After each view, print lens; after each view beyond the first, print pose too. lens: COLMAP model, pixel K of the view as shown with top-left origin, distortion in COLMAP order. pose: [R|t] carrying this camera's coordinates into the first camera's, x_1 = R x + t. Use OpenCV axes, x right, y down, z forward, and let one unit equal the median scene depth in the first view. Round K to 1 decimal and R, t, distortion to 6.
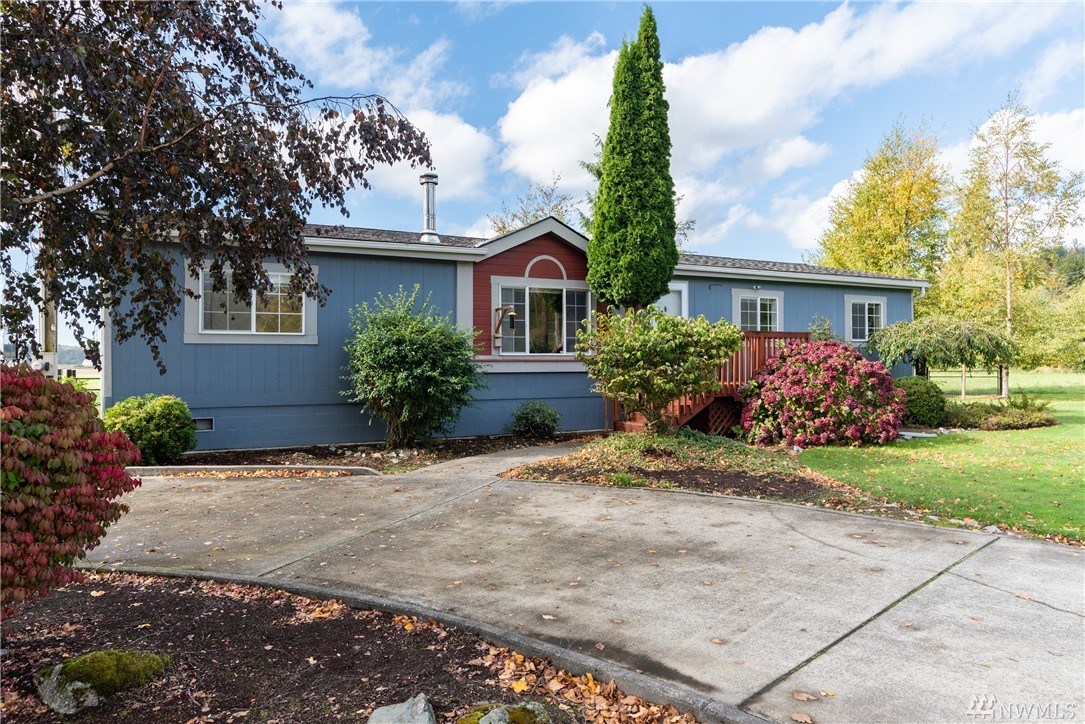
lens RADIAL K [[706.5, 0, 542.5], [0, 706.5, 362.0], [0, 0, 1]] dist [-0.042332, 0.000413]
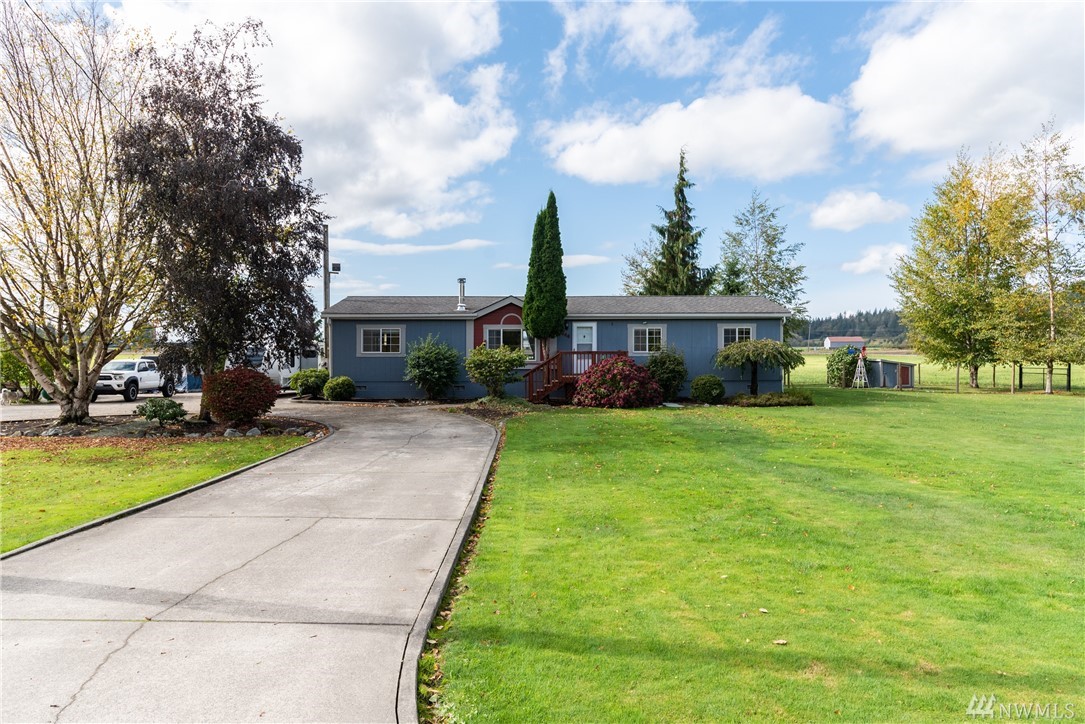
lens RADIAL K [[706.5, 0, 542.5], [0, 706.5, 362.0], [0, 0, 1]] dist [-0.042332, 0.000413]
pose [[0.889912, 0.013772, -0.455924, 0.878680], [-0.003305, 0.999713, 0.023748, -0.048352], [0.456120, -0.019627, 0.889702, -0.693082]]
